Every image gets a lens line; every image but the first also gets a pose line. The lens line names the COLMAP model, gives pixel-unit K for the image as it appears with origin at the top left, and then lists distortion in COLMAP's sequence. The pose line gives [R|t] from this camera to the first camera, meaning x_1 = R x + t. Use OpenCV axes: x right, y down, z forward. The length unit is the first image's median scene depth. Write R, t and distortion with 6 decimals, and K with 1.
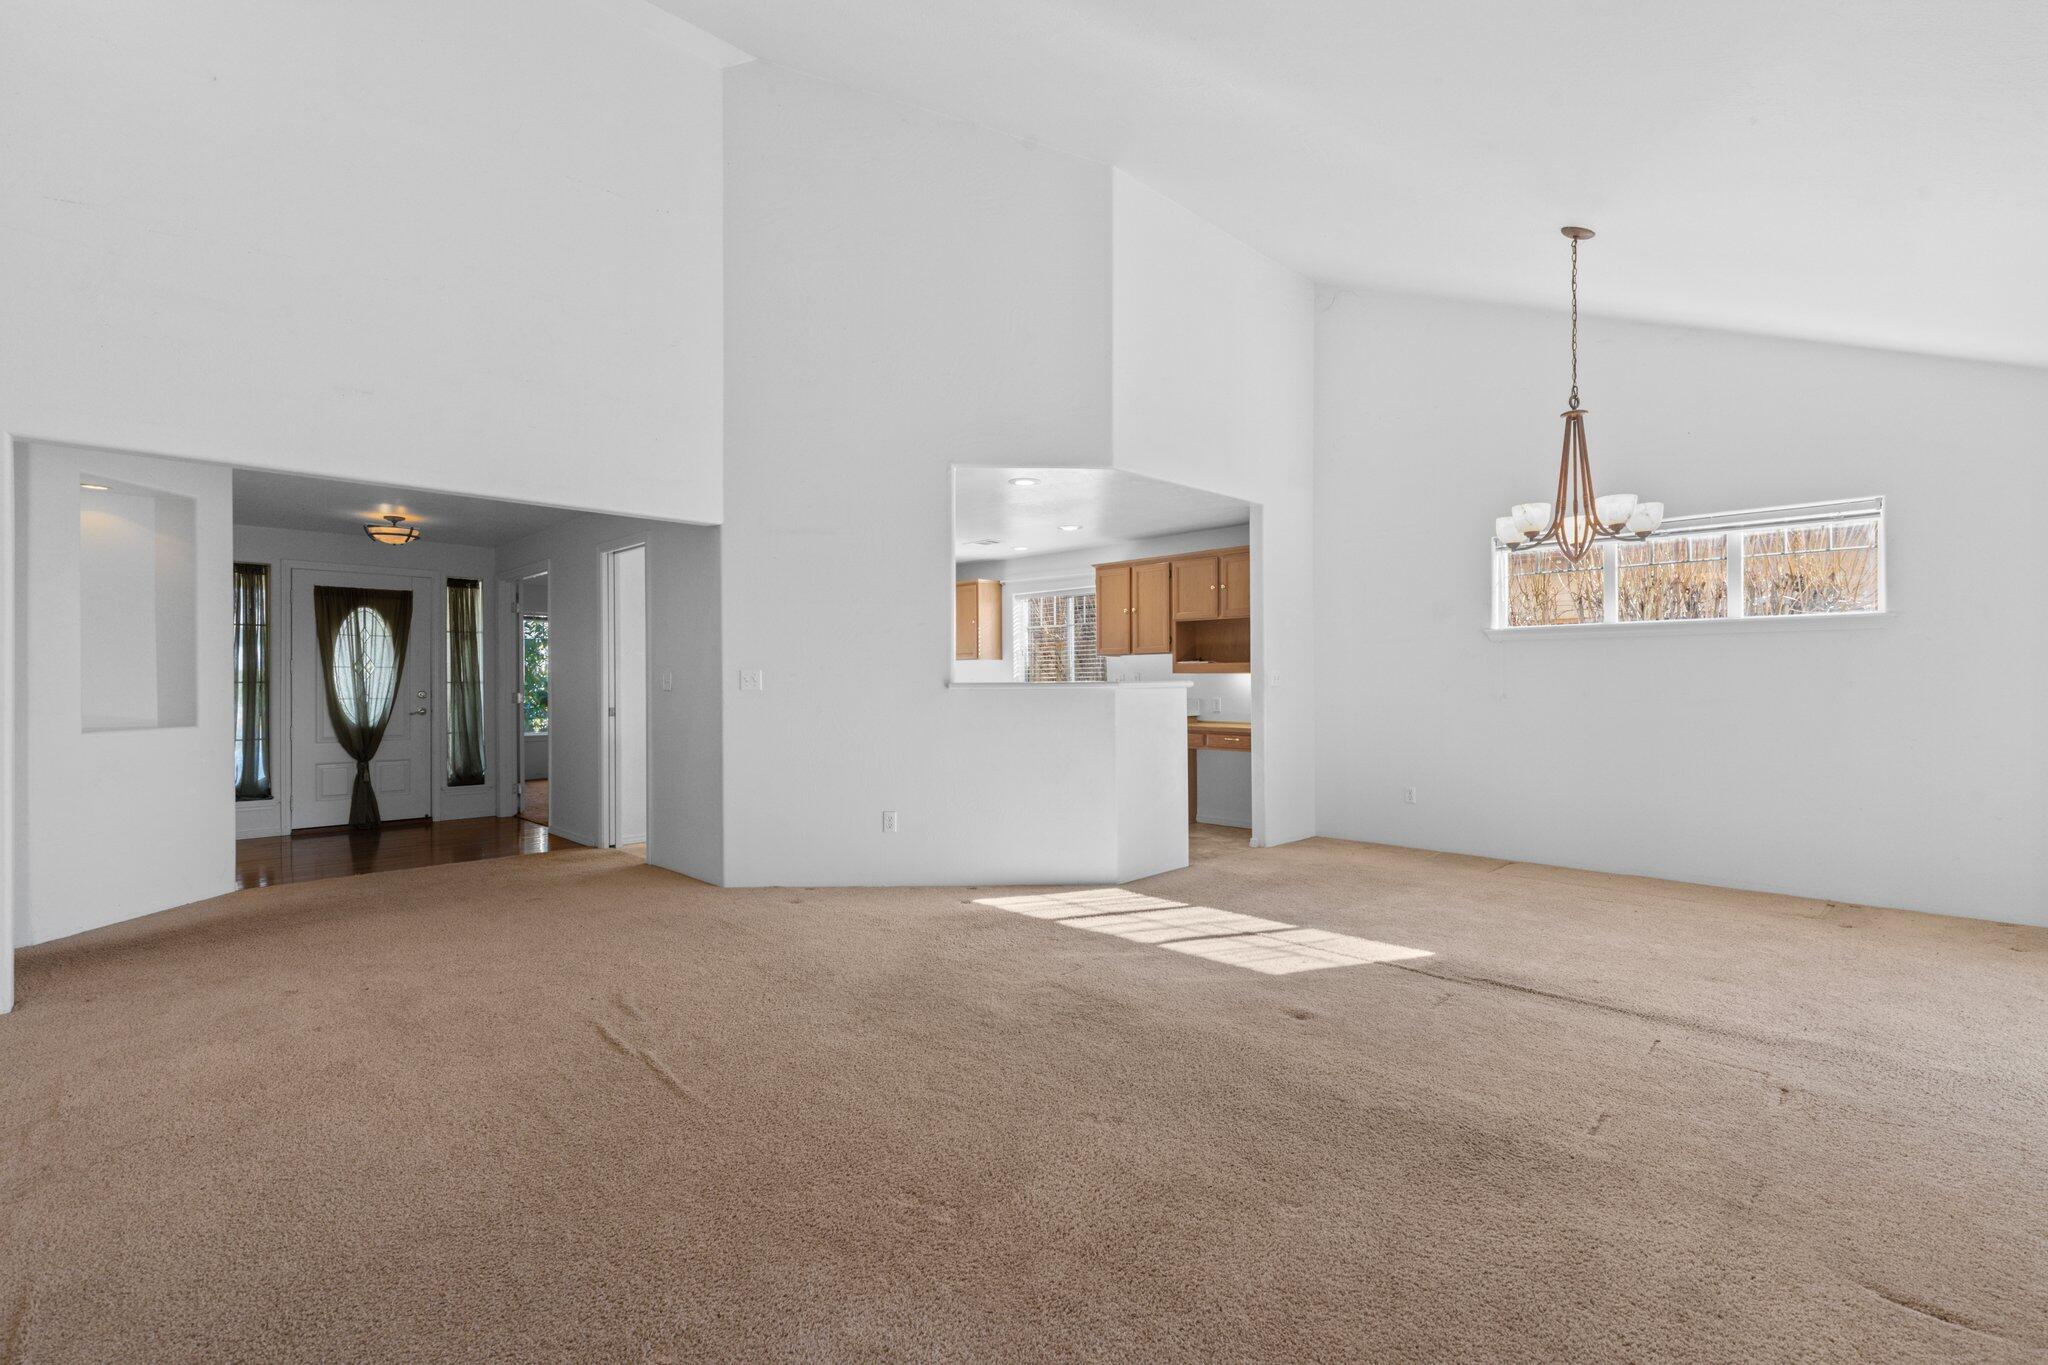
lens RADIAL K [[910.2, 0, 1035.5], [0, 910.2, 682.3], [0, 0, 1]] dist [0.003948, -0.001143]
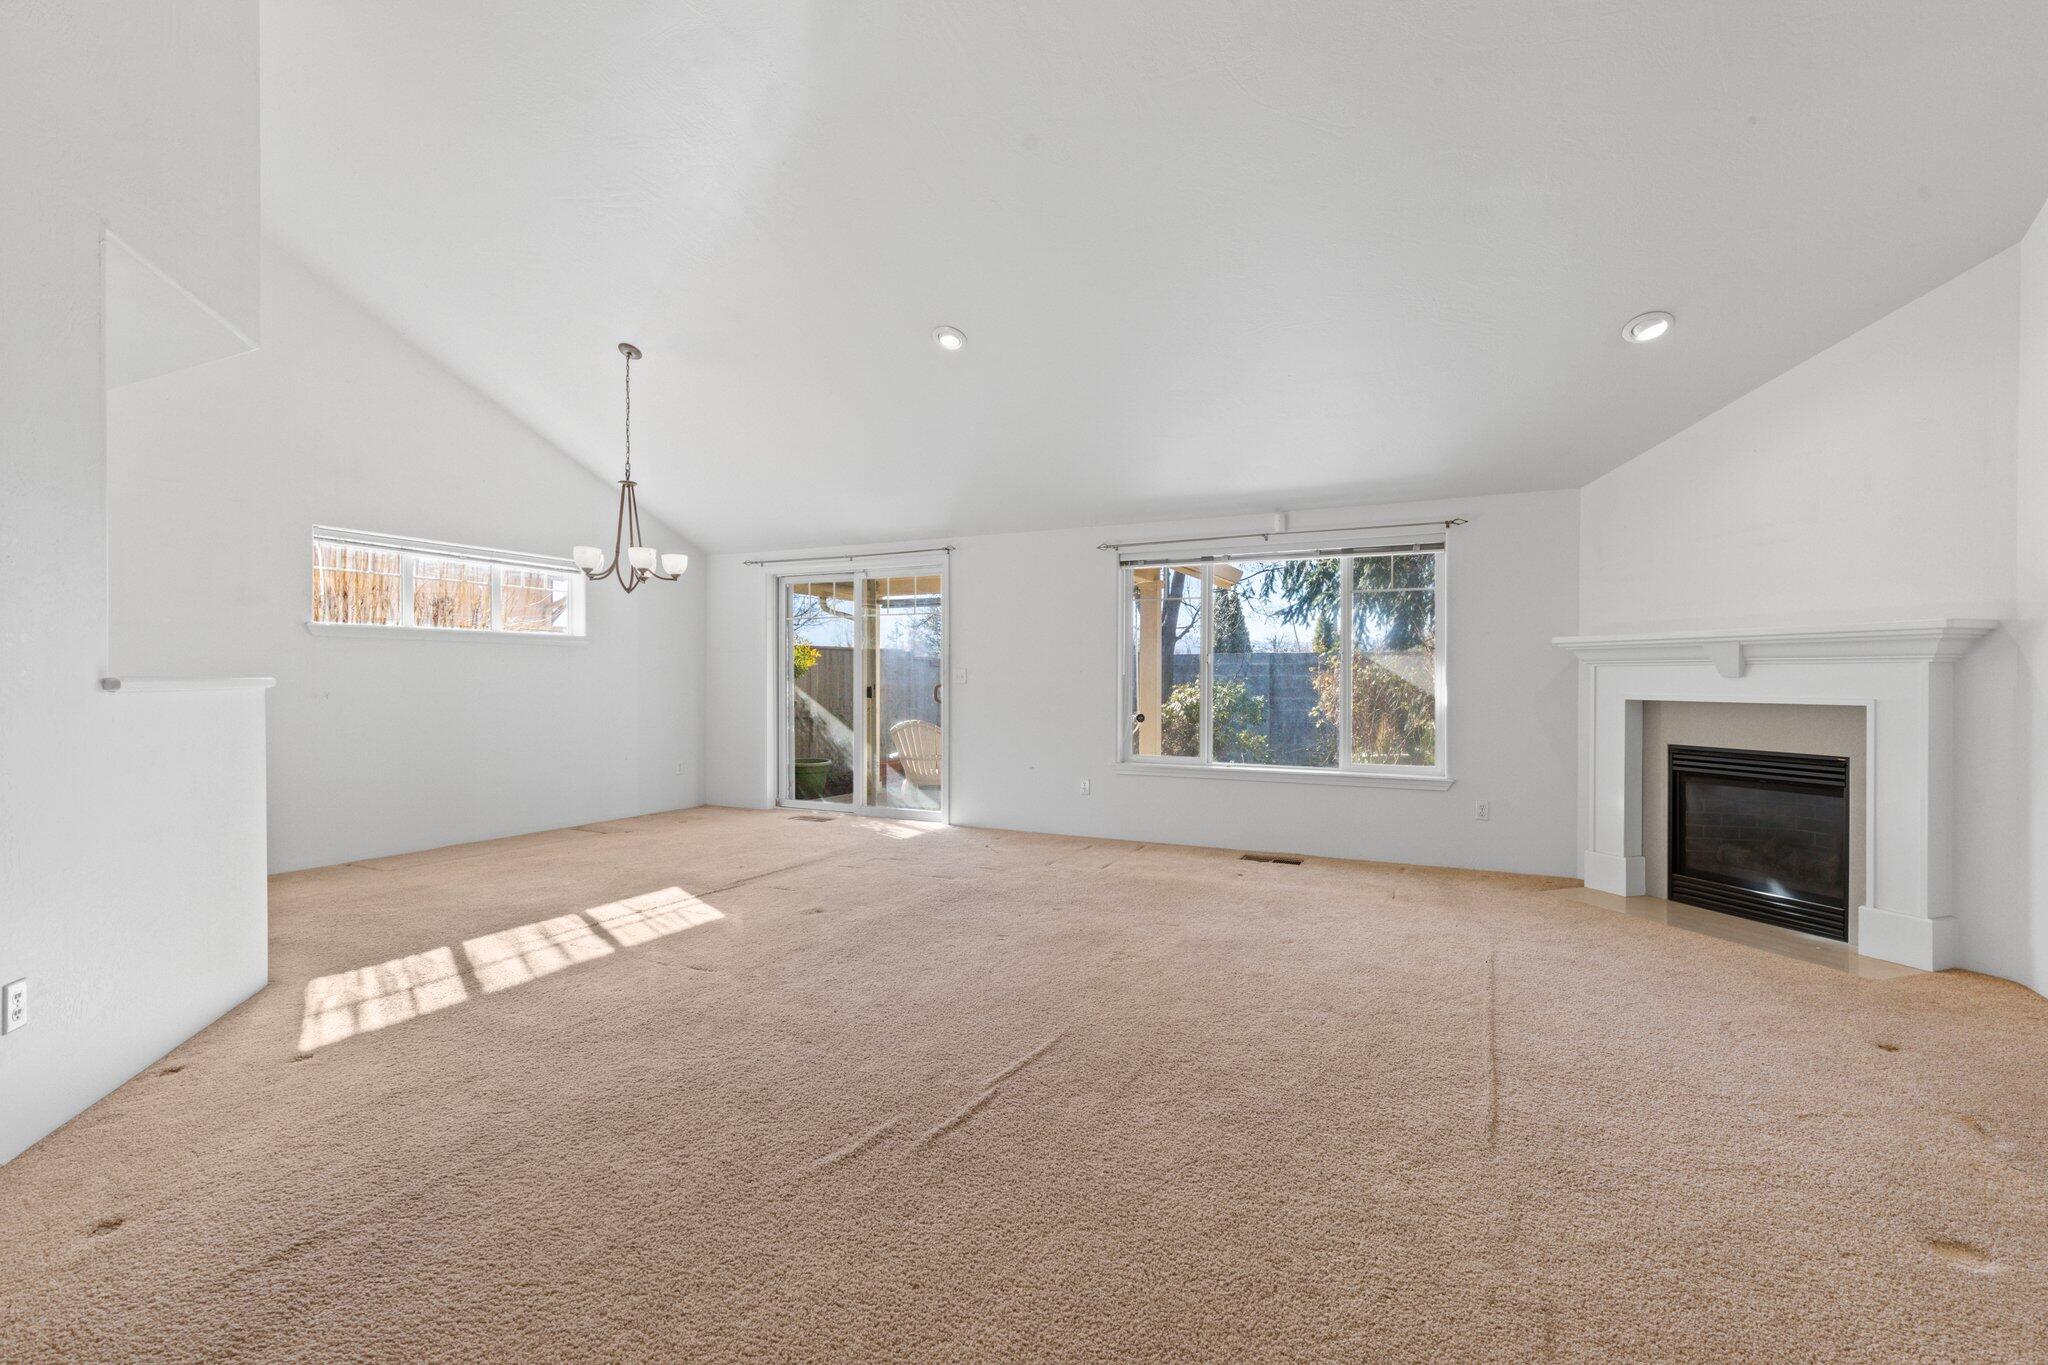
lens RADIAL K [[910.2, 0, 1035.5], [0, 910.2, 682.3], [0, 0, 1]] dist [0.003948, -0.001143]
pose [[-0.322724, 0.000365, 0.946493, -0.561126], [-0.001069, 0.999999, -0.000750, 0.001833], [-0.946492, -0.001254, -0.322724, 0.538659]]
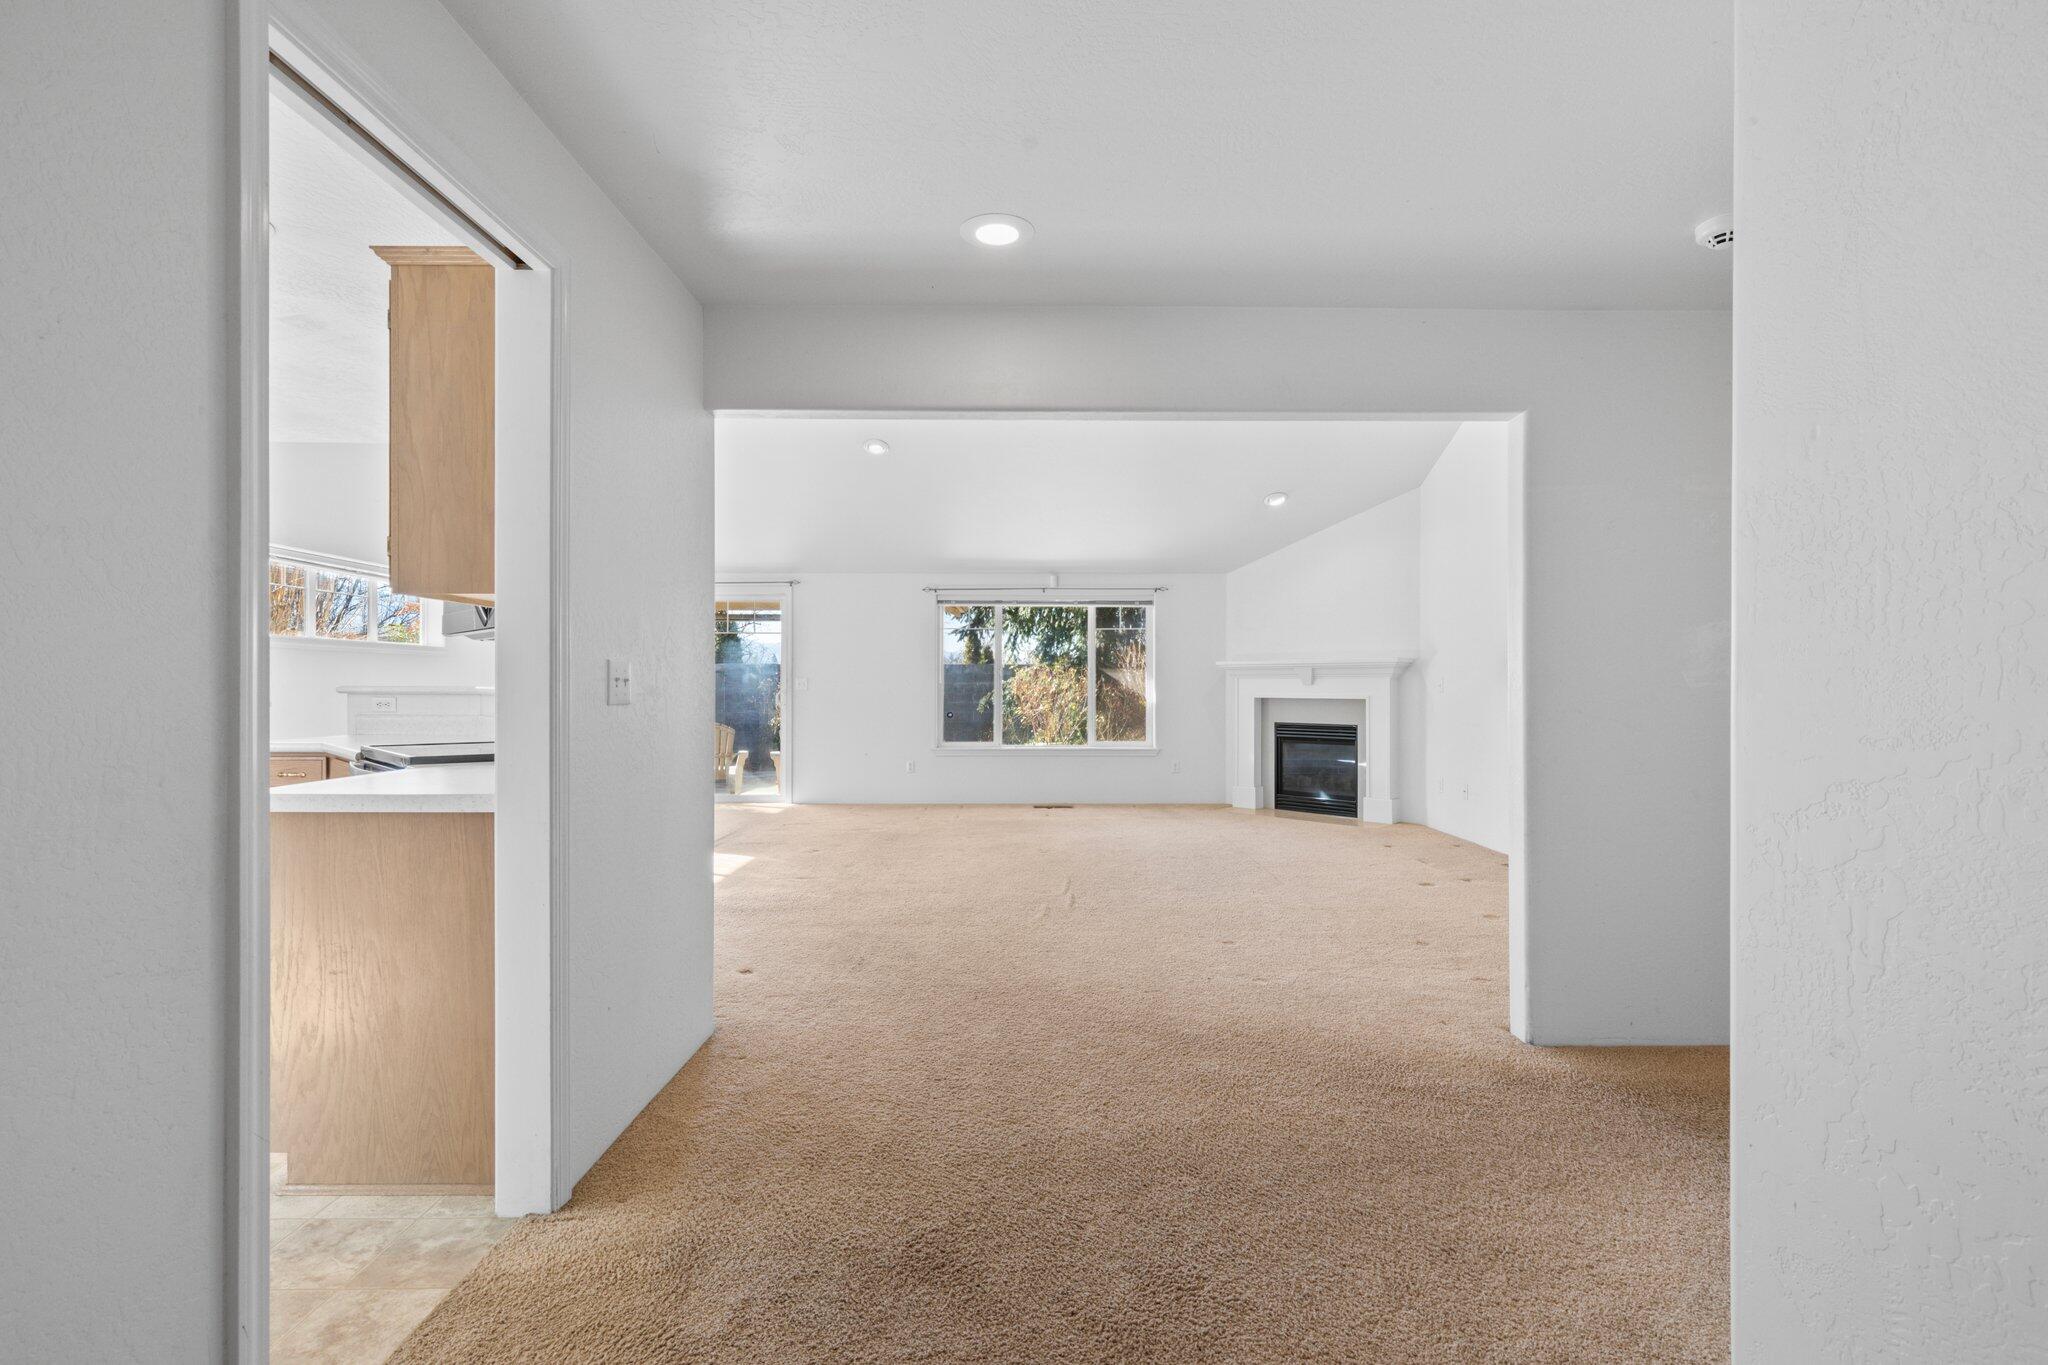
lens RADIAL K [[910.2, 0, 1035.5], [0, 910.2, 682.3], [0, 0, 1]] dist [0.003948, -0.001143]
pose [[-0.711065, 0.007745, 0.703084, -0.710003], [0.001771, 0.999956, -0.009224, 0.004116], [-0.703125, -0.005314, -0.711047, 0.995825]]
